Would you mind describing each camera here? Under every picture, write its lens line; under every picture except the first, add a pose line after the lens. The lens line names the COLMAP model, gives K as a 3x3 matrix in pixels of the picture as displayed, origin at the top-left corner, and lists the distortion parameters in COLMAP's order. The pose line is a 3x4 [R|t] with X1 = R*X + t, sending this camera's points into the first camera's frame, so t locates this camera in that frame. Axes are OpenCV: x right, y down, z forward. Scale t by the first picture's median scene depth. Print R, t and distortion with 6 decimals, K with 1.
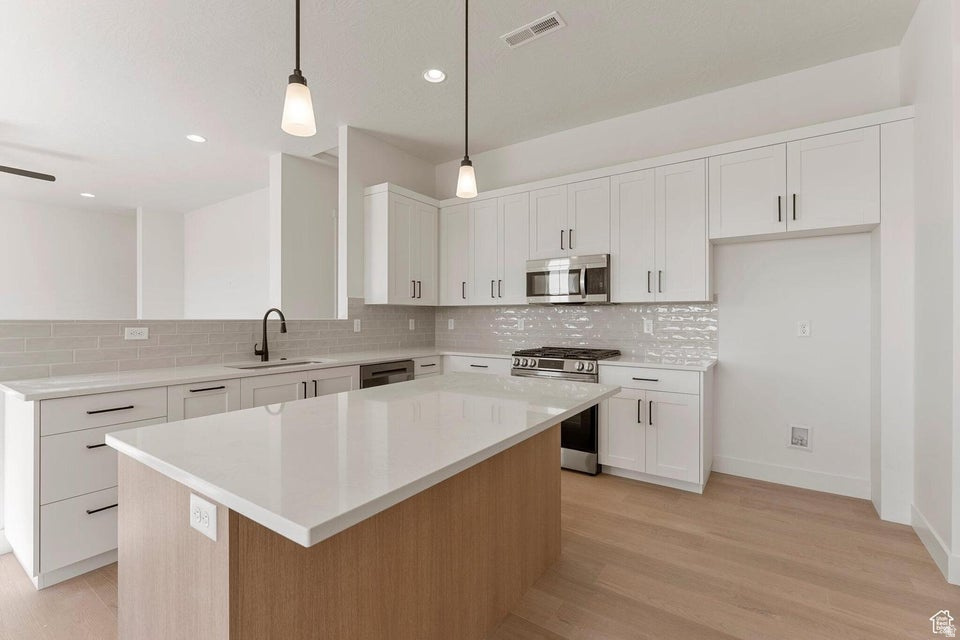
lens RADIAL K [[428.3, 0, 475.7], [0, 428.3, 317.3], [0, 0, 1]] dist [0.001944, 0.000107]
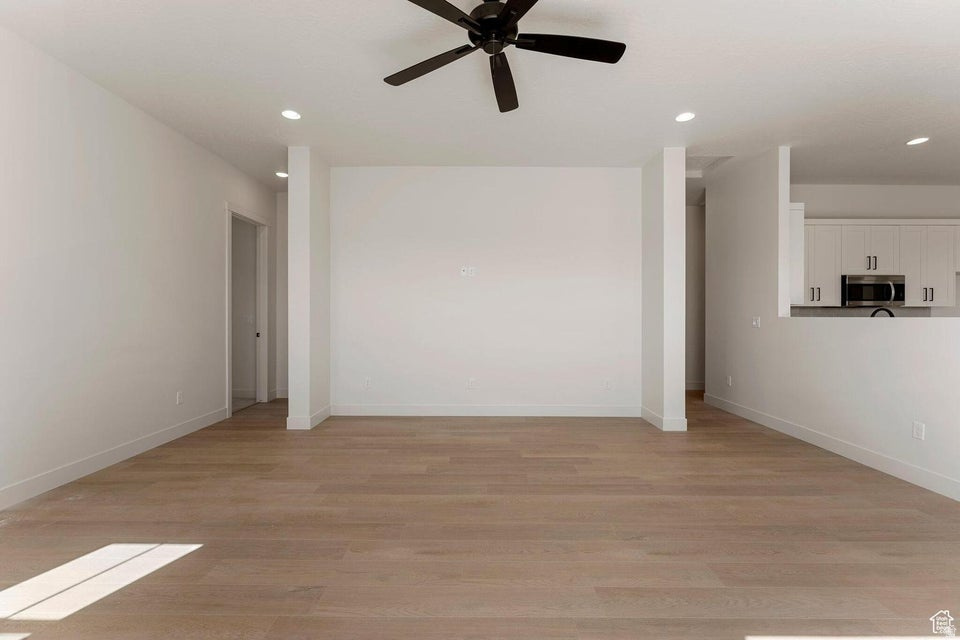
lens RADIAL K [[411.7, 0, 480.0], [0, 411.7, 320.0], [0, 0, 1]] dist [-0.001338, -0.000206]
pose [[0.823530, -0.003442, 0.567263, -1.791032], [0.001536, 0.999991, 0.003838, 0.006881], [-0.567271, -0.002289, 0.823528, 0.639915]]
